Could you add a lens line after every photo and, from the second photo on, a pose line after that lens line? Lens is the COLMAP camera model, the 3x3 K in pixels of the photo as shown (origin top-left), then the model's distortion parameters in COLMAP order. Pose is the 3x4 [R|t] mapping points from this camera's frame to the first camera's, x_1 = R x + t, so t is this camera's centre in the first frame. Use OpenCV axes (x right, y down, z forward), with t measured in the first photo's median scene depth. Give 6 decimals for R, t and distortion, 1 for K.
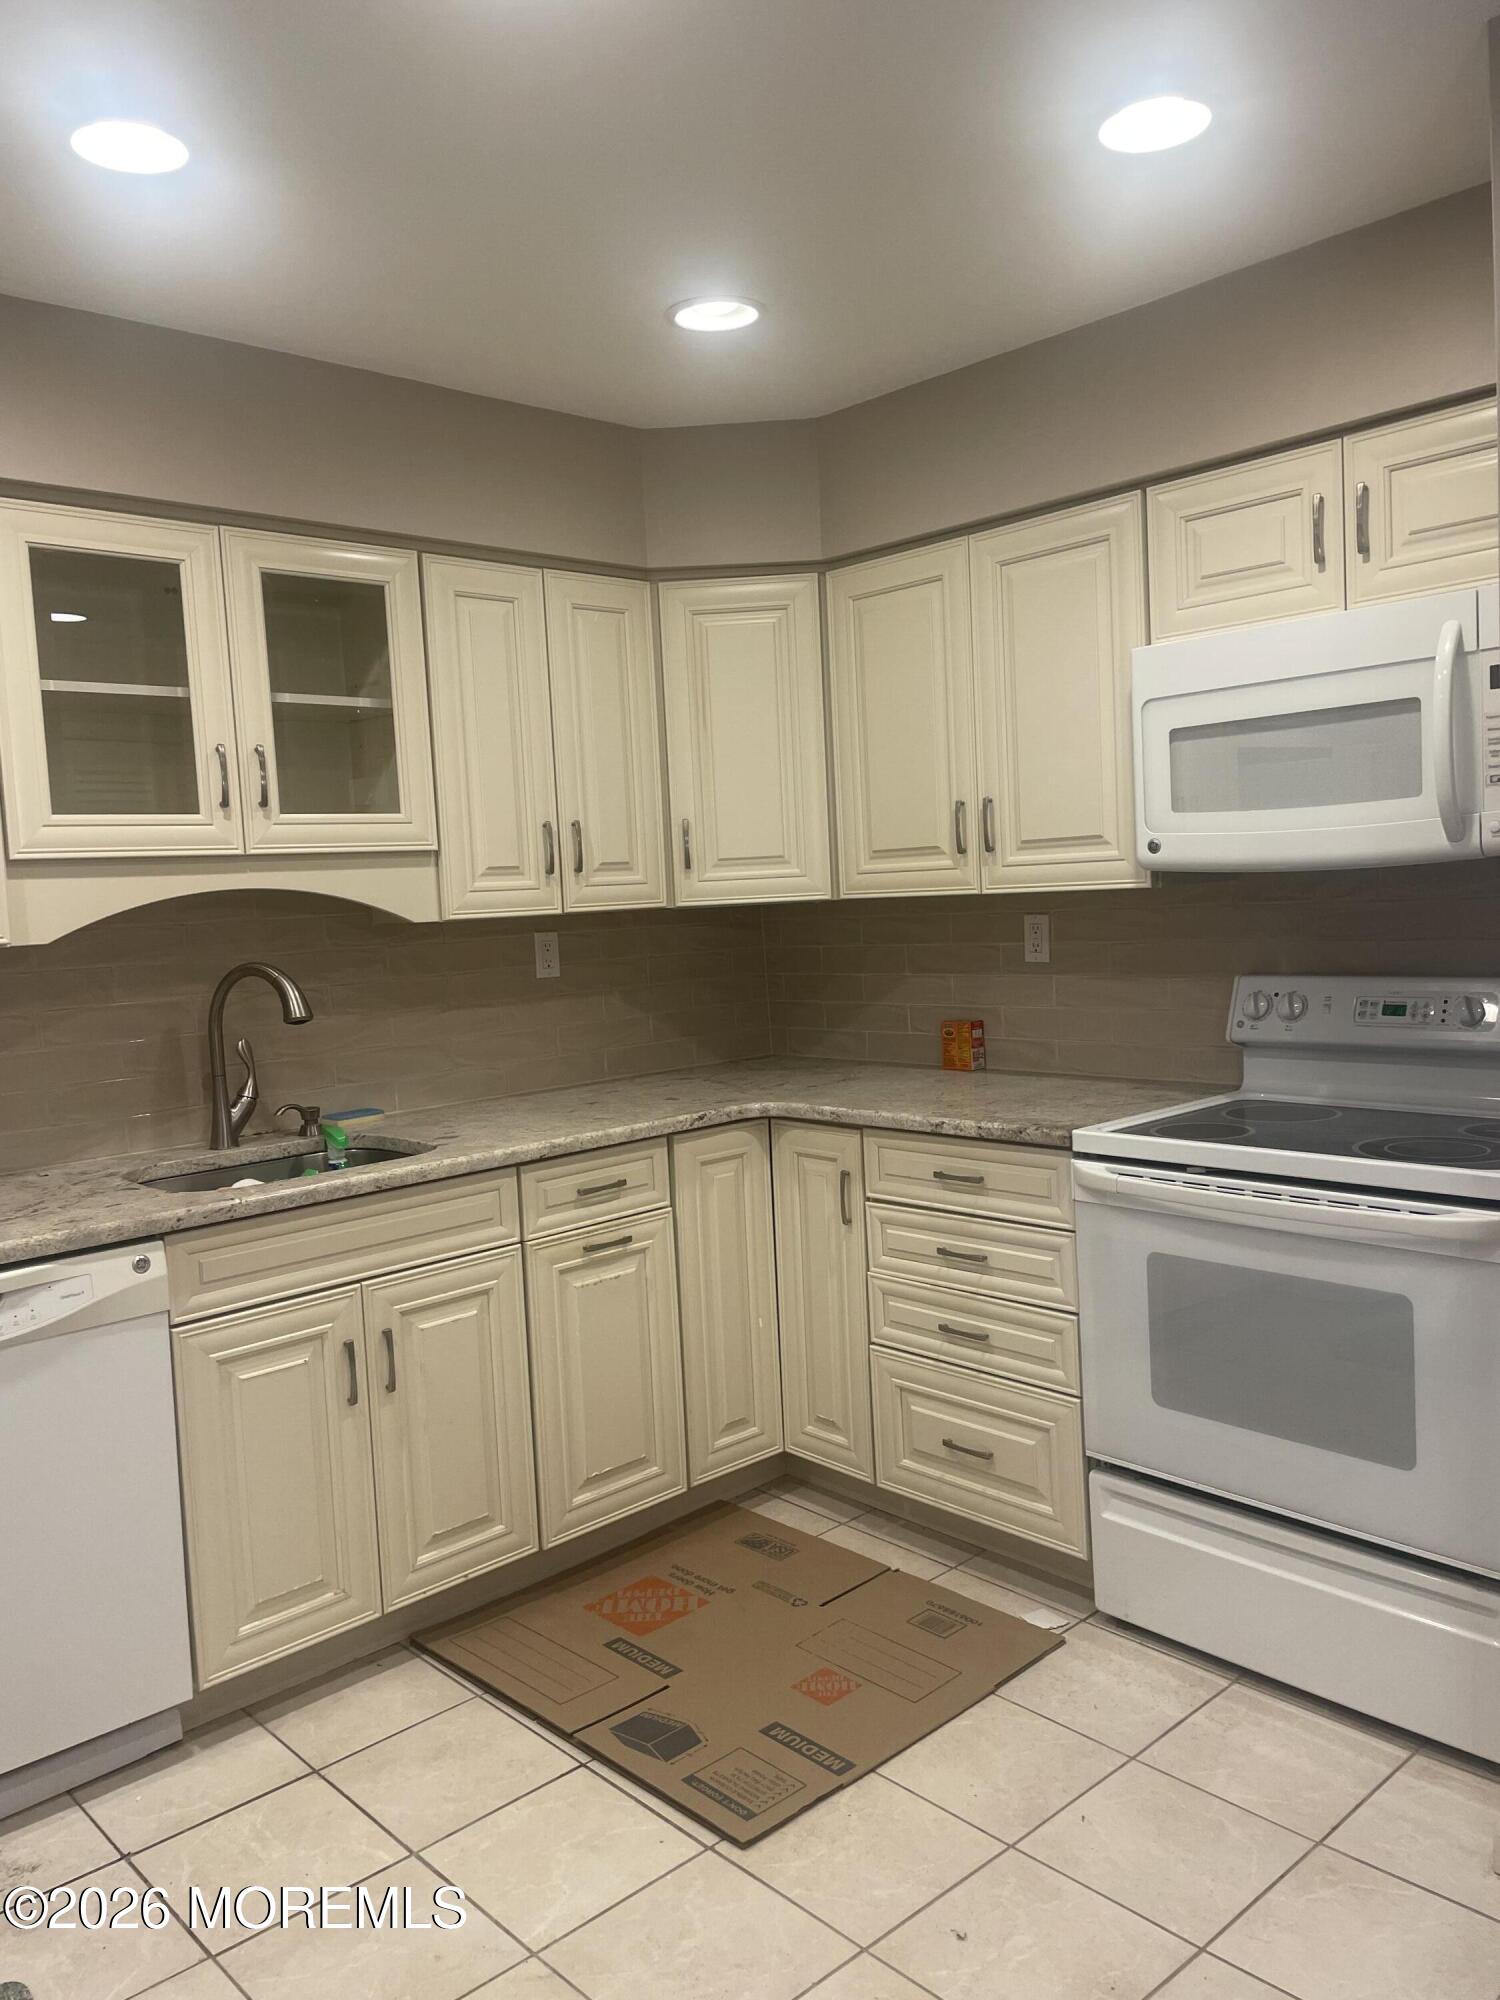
lens RADIAL K [[1510.2, 0, 741.6], [0, 1510.2, 1019.2], [0, 0, 1]] dist [0.059348, -0.080219]
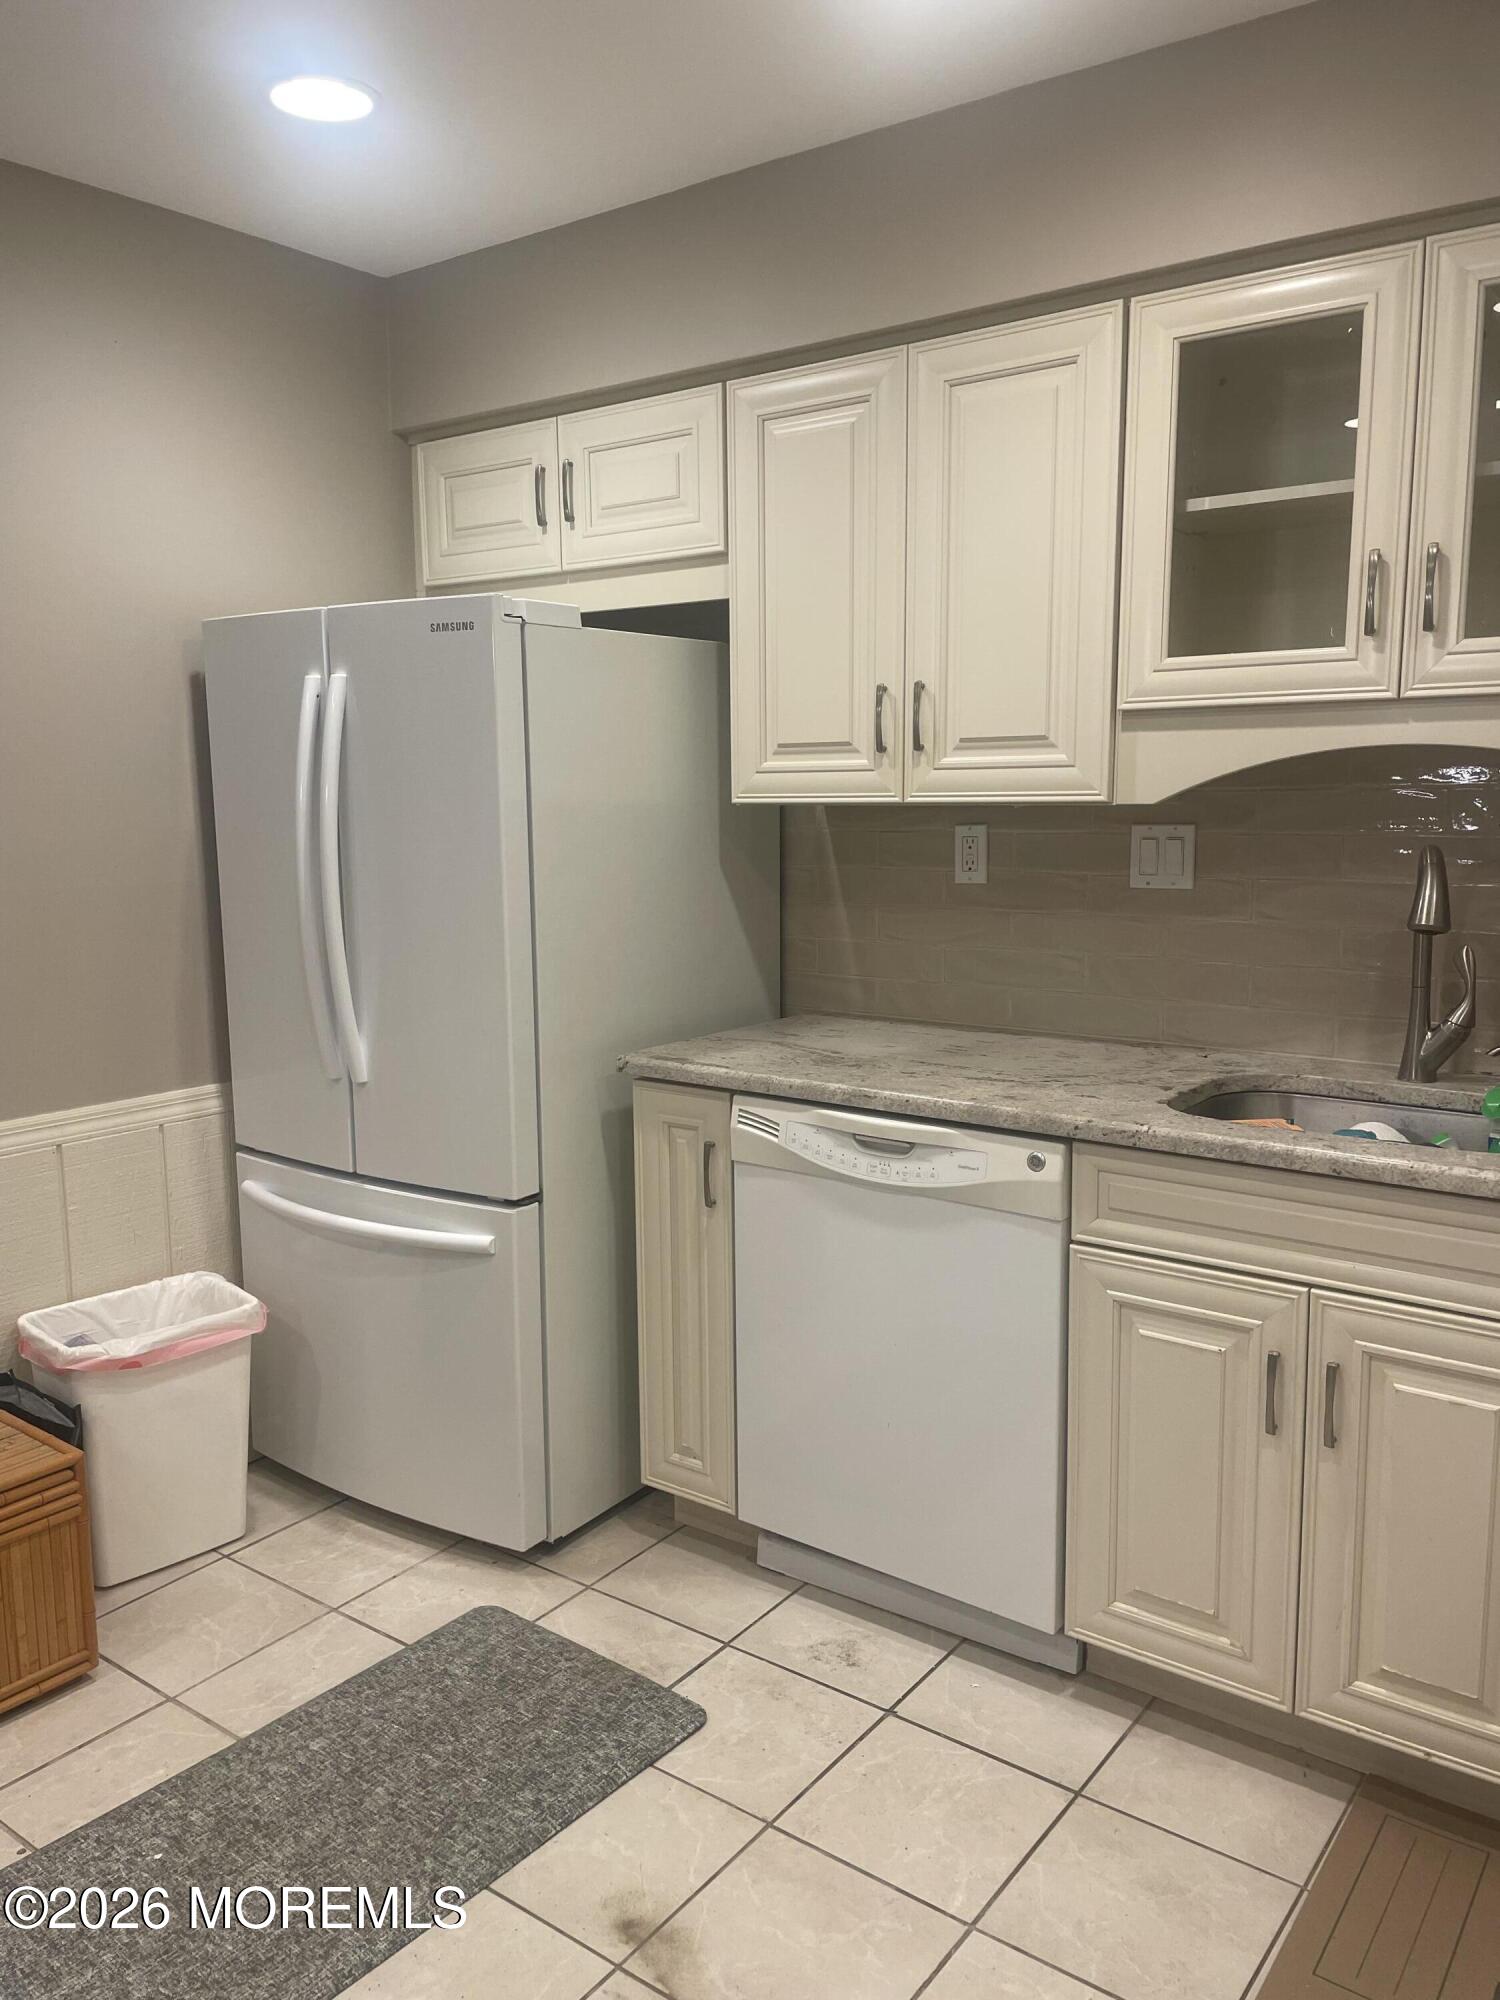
lens RADIAL K [[1510.2, 0, 741.6], [0, 1510.2, 1019.2], [0, 0, 1]] dist [0.059348, -0.080219]
pose [[0.180972, 0.203249, -0.962257, 0.399810], [-0.085960, 0.977937, 0.190394, -0.075067], [0.979724, 0.048260, 0.194450, 0.593203]]
